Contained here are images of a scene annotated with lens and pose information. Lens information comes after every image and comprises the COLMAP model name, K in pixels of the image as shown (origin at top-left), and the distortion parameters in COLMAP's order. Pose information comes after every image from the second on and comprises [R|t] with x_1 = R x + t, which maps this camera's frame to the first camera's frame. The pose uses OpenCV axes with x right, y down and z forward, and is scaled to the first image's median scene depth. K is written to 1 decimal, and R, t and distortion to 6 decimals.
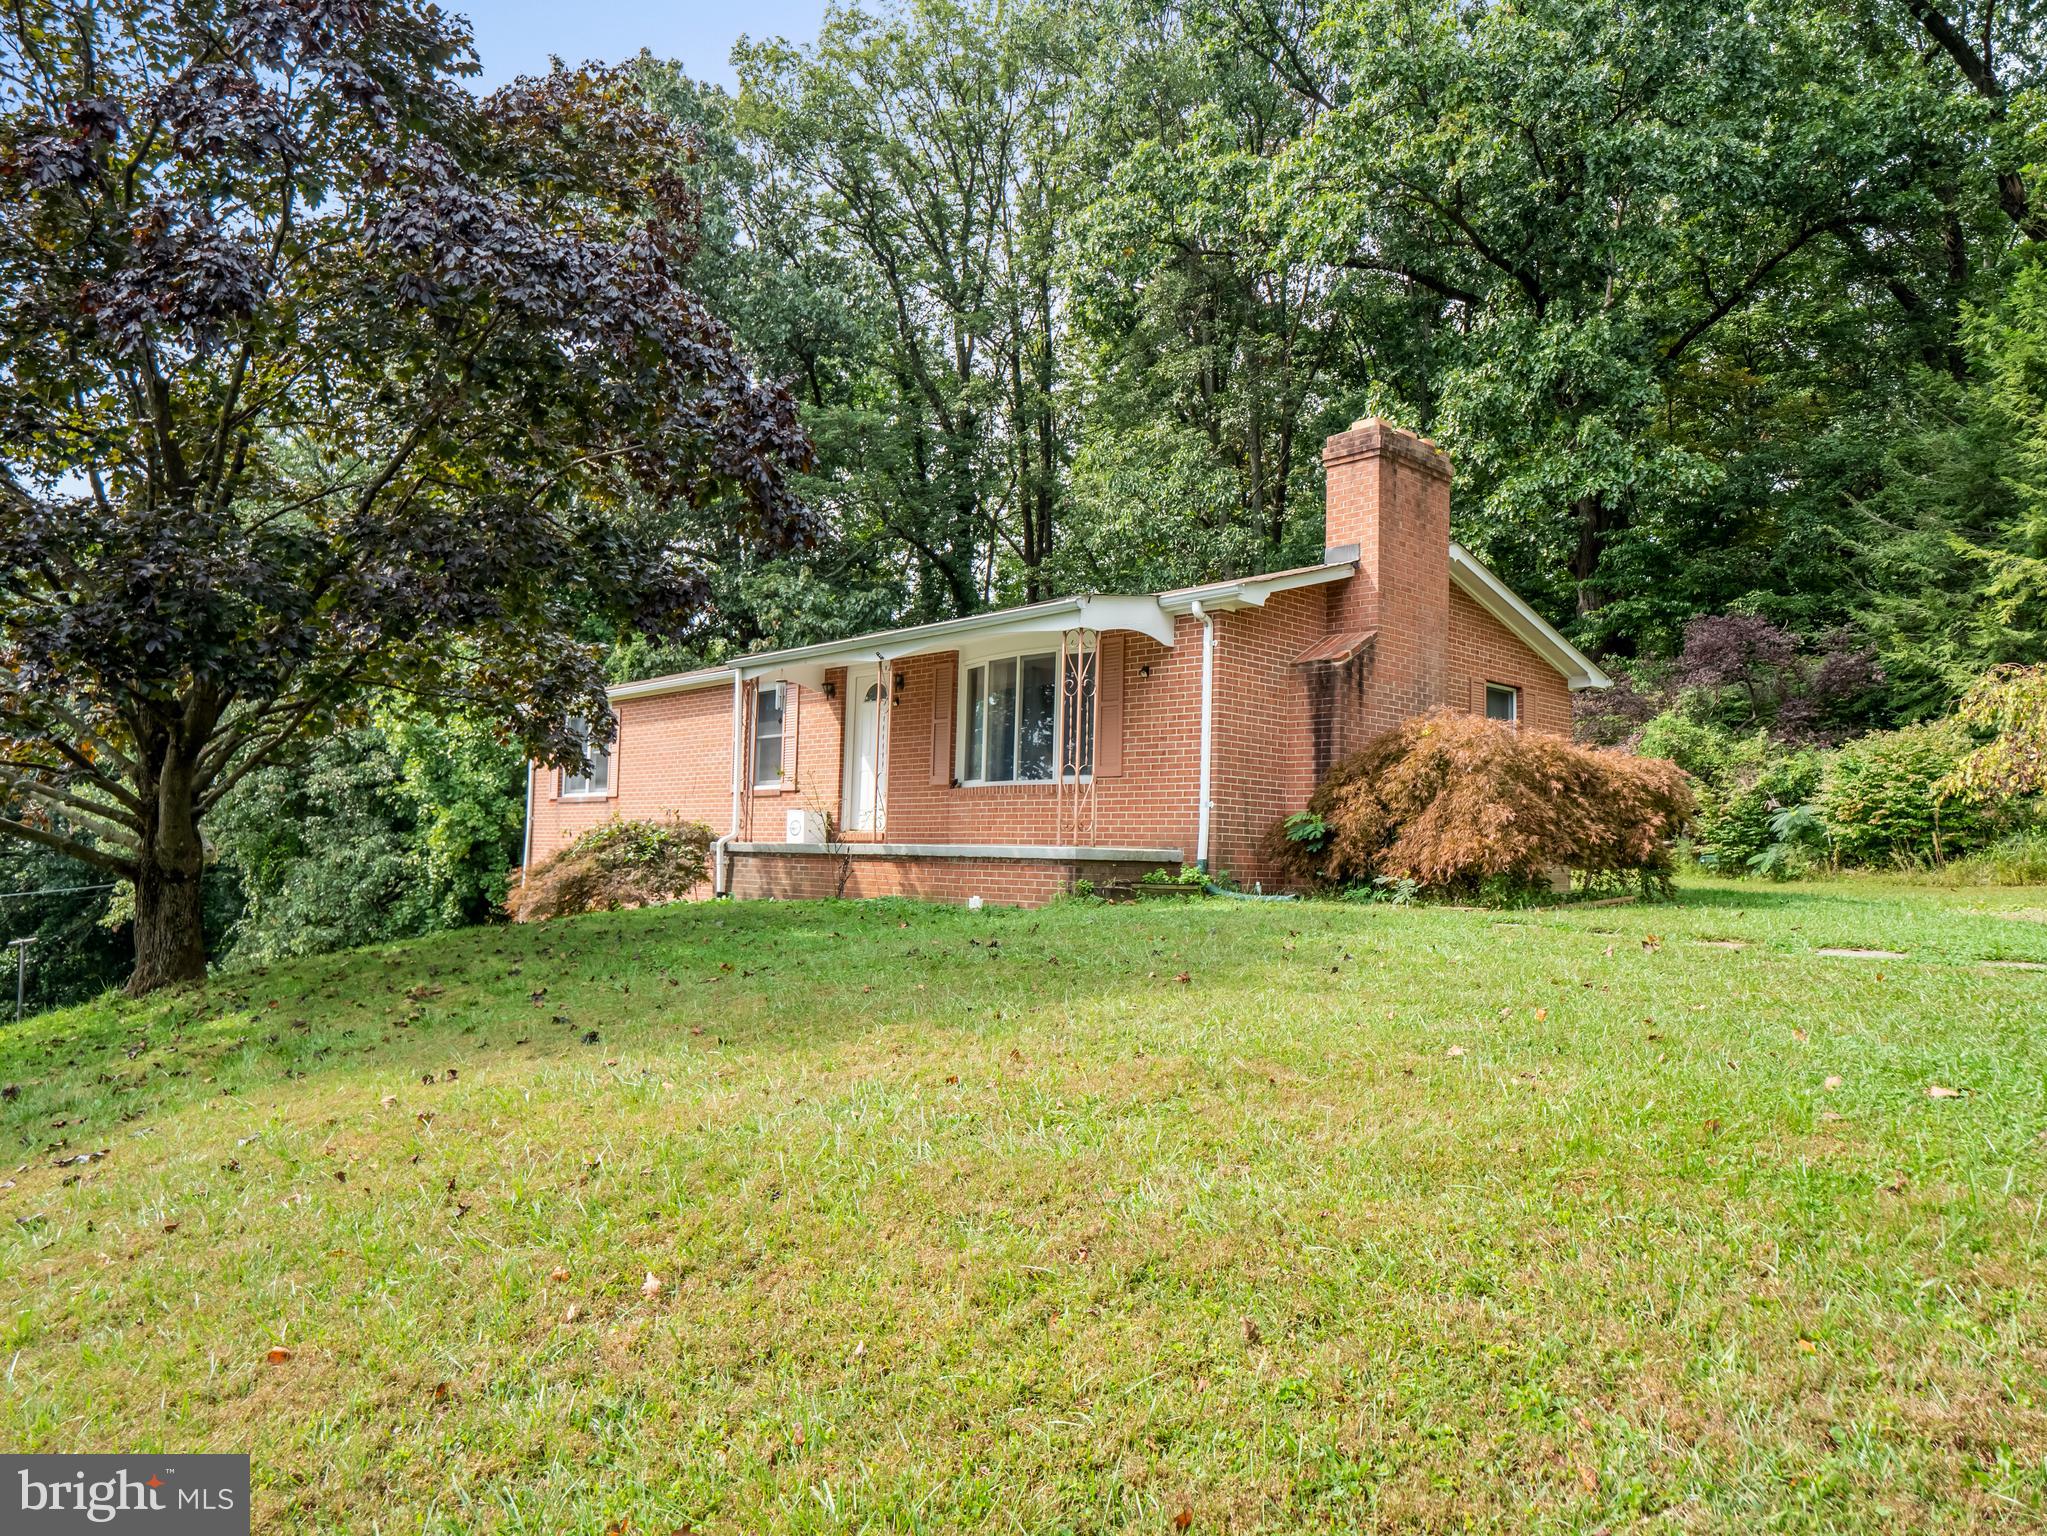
lens RADIAL K [[1317.6, 0, 1025.8], [0, 1317.6, 768.0], [0, 0, 1]] dist [-0.004122, -0.000732]
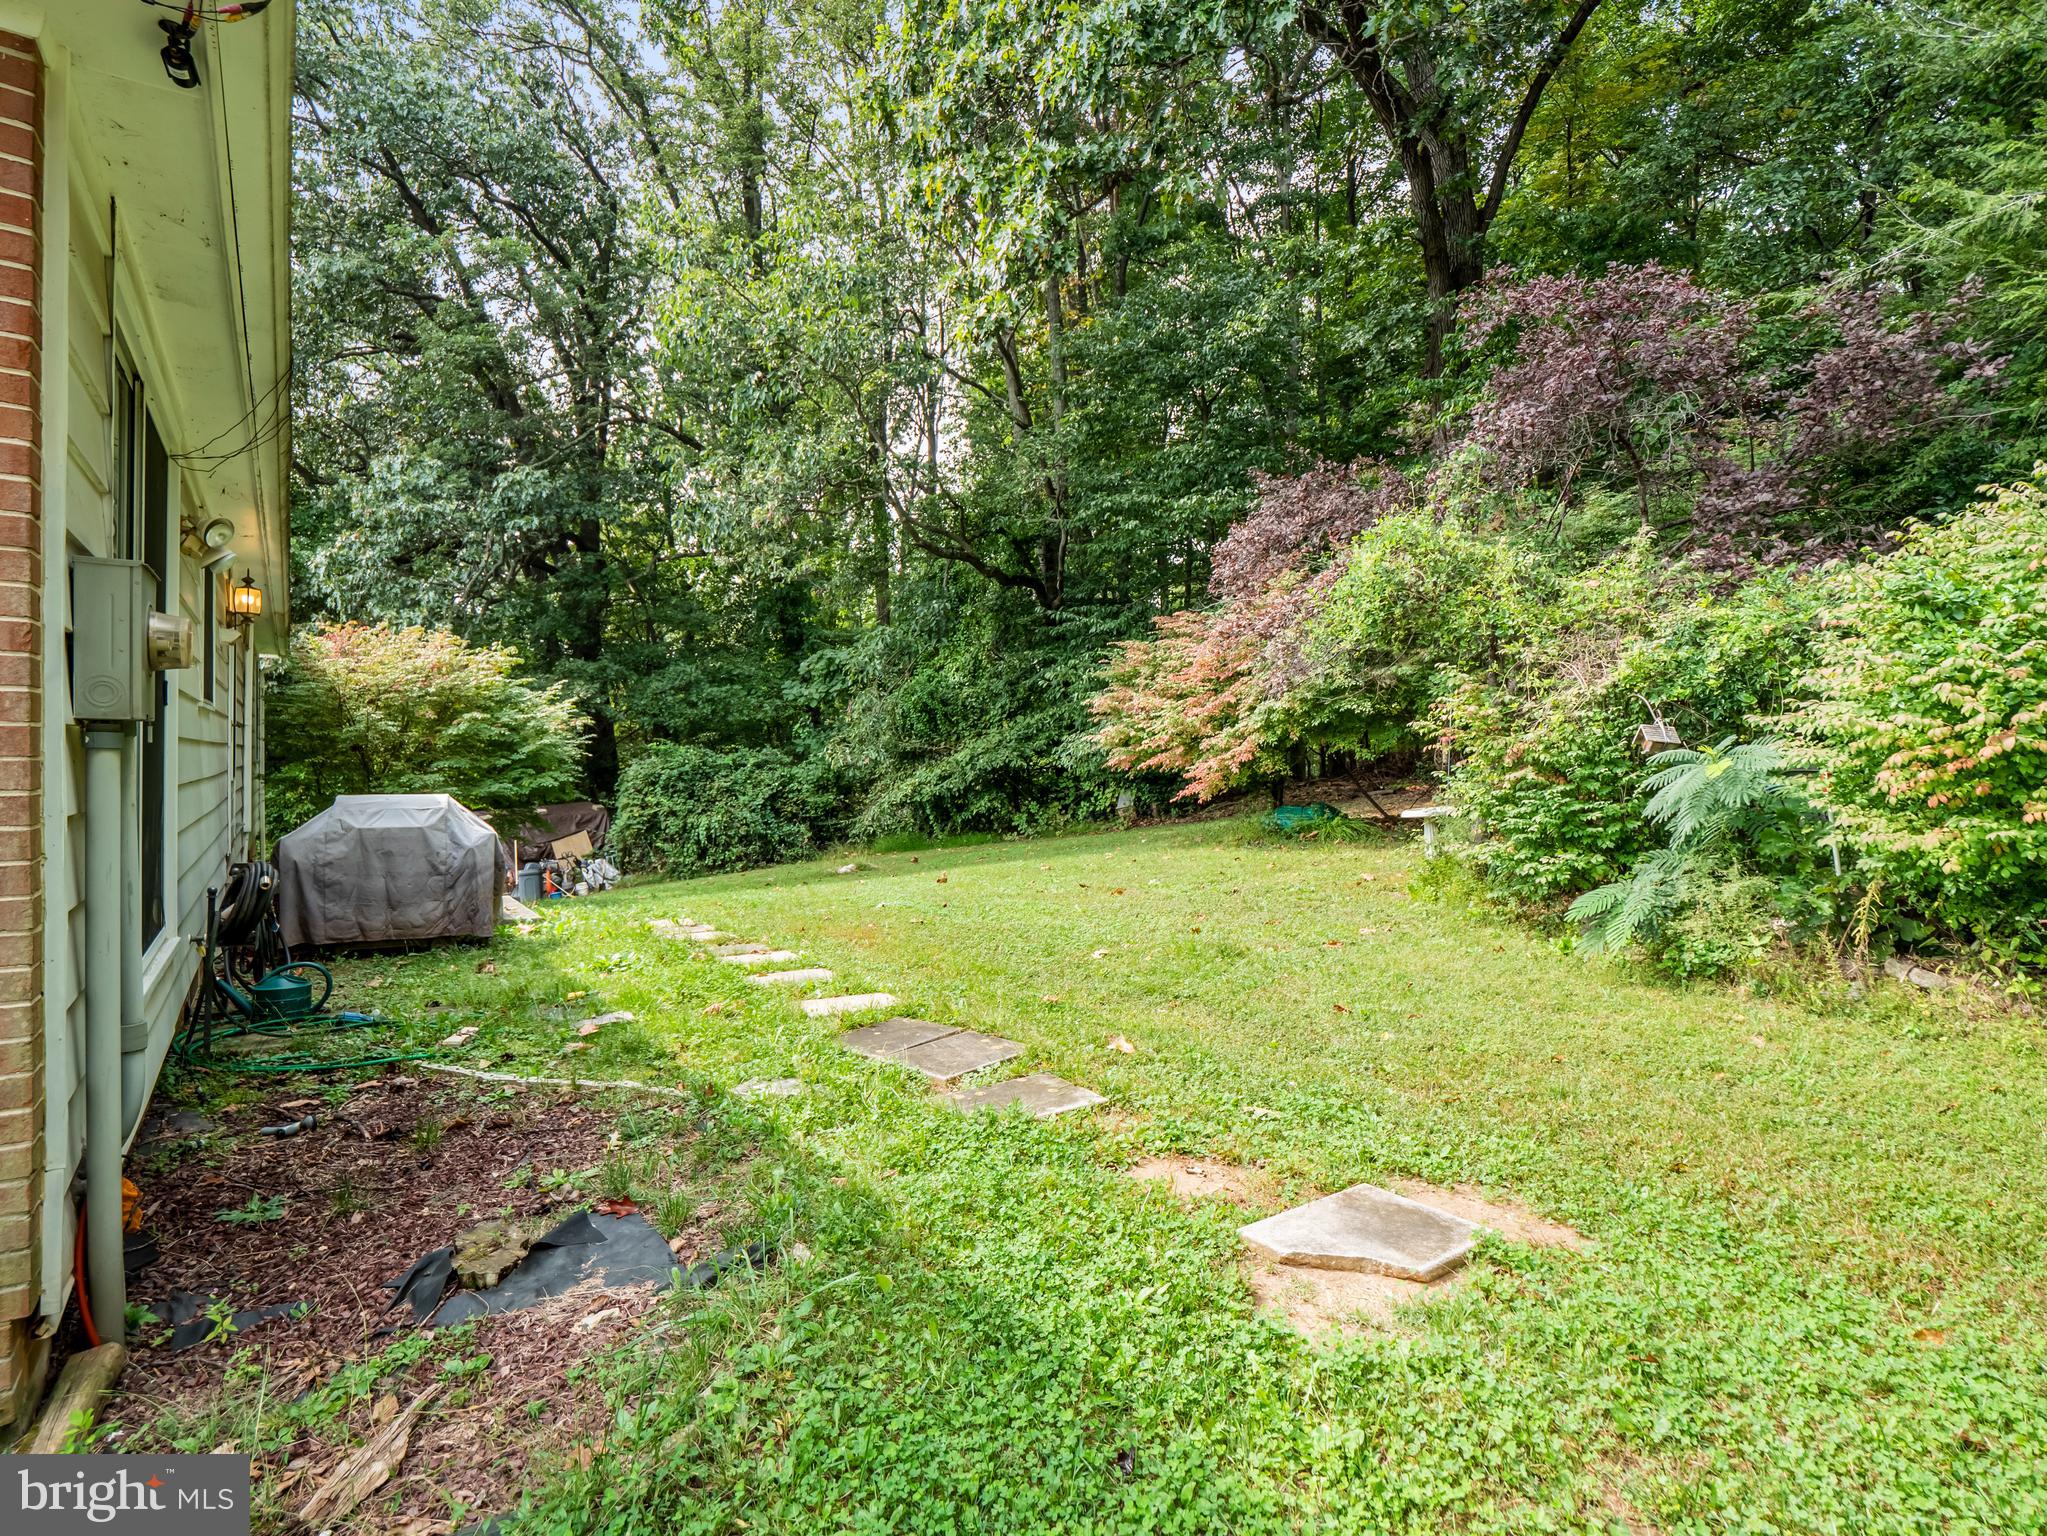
lens RADIAL K [[1002.2, 0, 1021.6], [0, 1002.2, 764.5], [0, 0, 1]] dist [-0.008025, -0.004121]
pose [[0.994490, -0.013668, -0.103941, 0.435391], [0.021518, 0.996968, 0.074779, 0.012364], [0.102604, -0.076603, 0.991768, 0.733775]]
